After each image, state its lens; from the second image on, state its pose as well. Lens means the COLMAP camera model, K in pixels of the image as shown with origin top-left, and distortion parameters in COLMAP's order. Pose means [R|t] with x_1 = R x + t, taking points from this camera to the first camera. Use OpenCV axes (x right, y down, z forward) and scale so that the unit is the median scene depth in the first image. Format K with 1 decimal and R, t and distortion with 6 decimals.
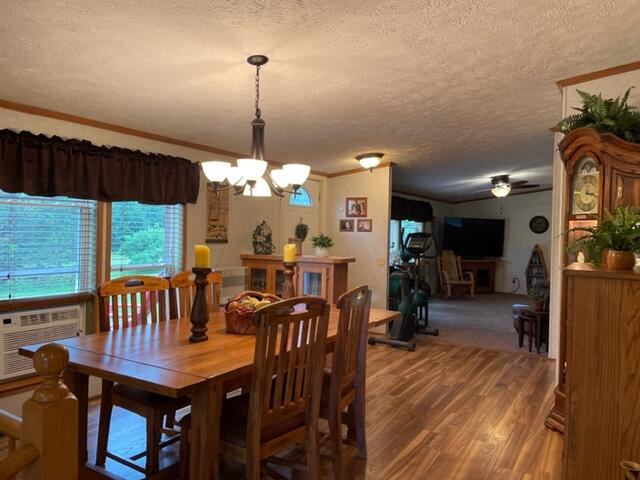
lens RADIAL K [[481.5, 0, 328.7], [0, 481.5, 237.4], [0, 0, 1]] dist [0.080100, -0.094284]
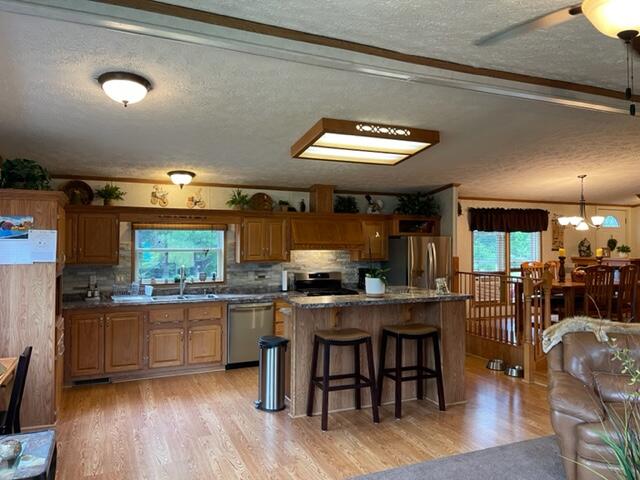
lens RADIAL K [[481.5, 0, 328.7], [0, 481.5, 237.4], [0, 0, 1]] dist [0.080100, -0.094284]
pose [[0.816123, -0.025601, -0.577311, 0.145868], [0.008664, 0.999448, -0.032073, 0.013952], [0.577813, 0.021173, 0.815894, -1.110674]]
